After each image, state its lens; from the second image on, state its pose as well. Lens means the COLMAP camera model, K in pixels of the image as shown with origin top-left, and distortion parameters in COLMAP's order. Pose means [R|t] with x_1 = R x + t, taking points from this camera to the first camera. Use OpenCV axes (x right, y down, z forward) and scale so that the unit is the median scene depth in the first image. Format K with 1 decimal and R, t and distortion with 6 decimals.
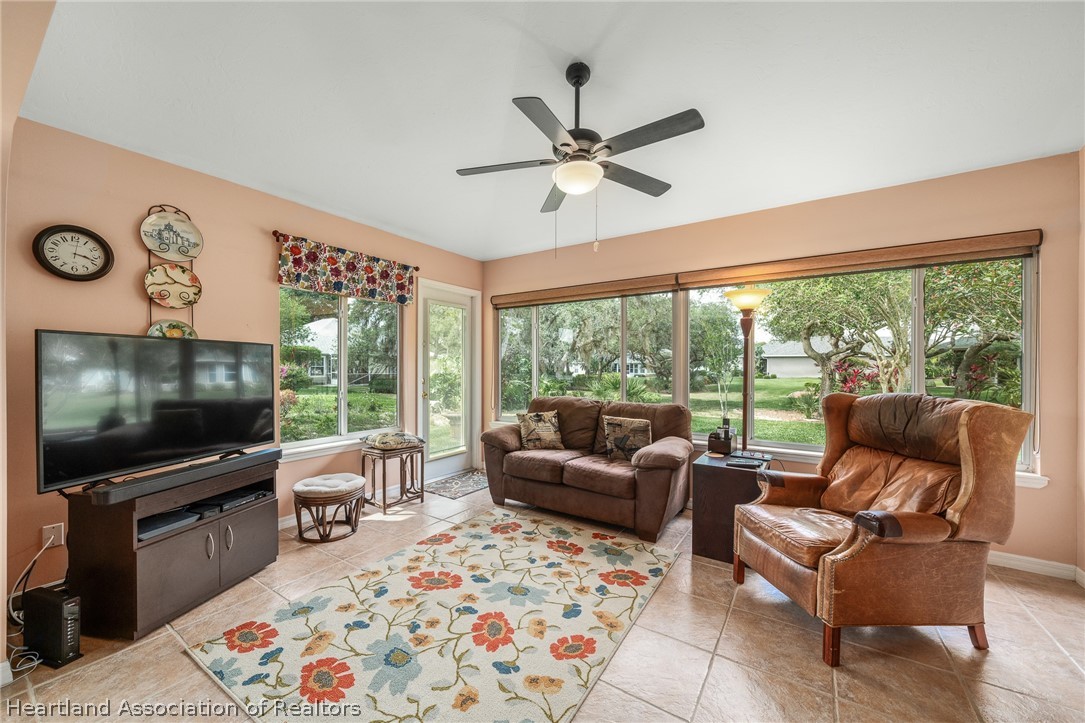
lens RADIAL K [[413.7, 0, 541.1], [0, 413.7, 368.9], [0, 0, 1]] dist [-0.003970, -0.000193]
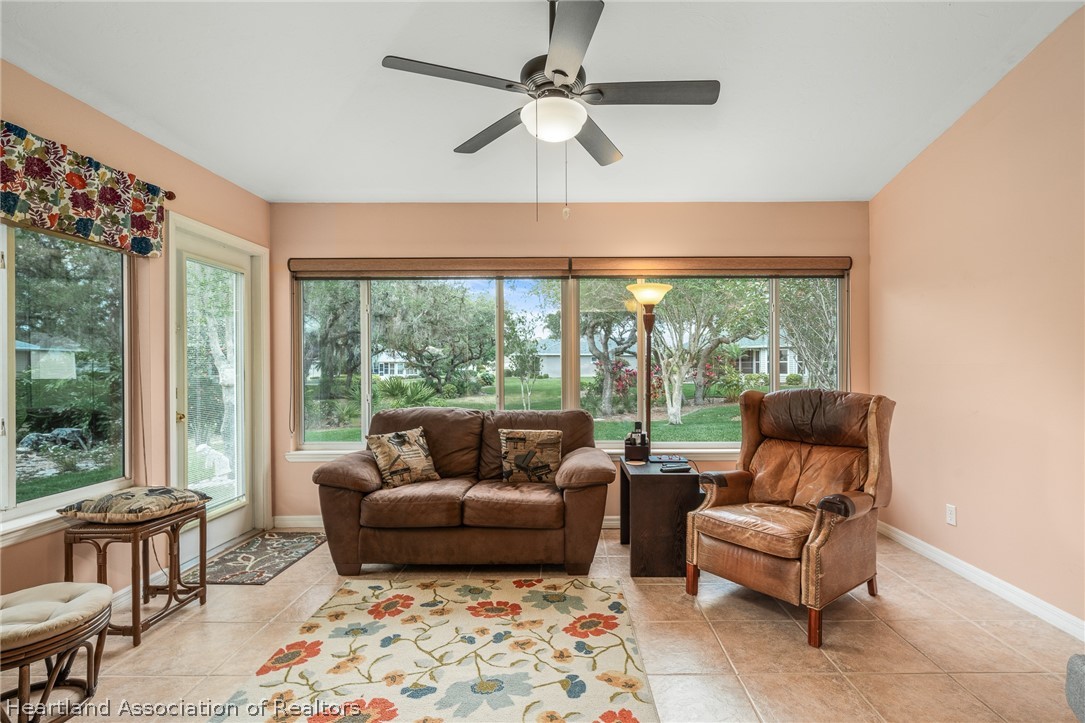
lens RADIAL K [[501.6, 0, 579.4], [0, 501.6, 368.8], [0, 0, 1]] dist [0.001924, 0.000084]
pose [[0.827944, -0.007394, 0.560763, -0.299019], [0.007838, 0.999968, 0.001613, -0.001718], [-0.560757, 0.003059, 0.827975, 0.154124]]
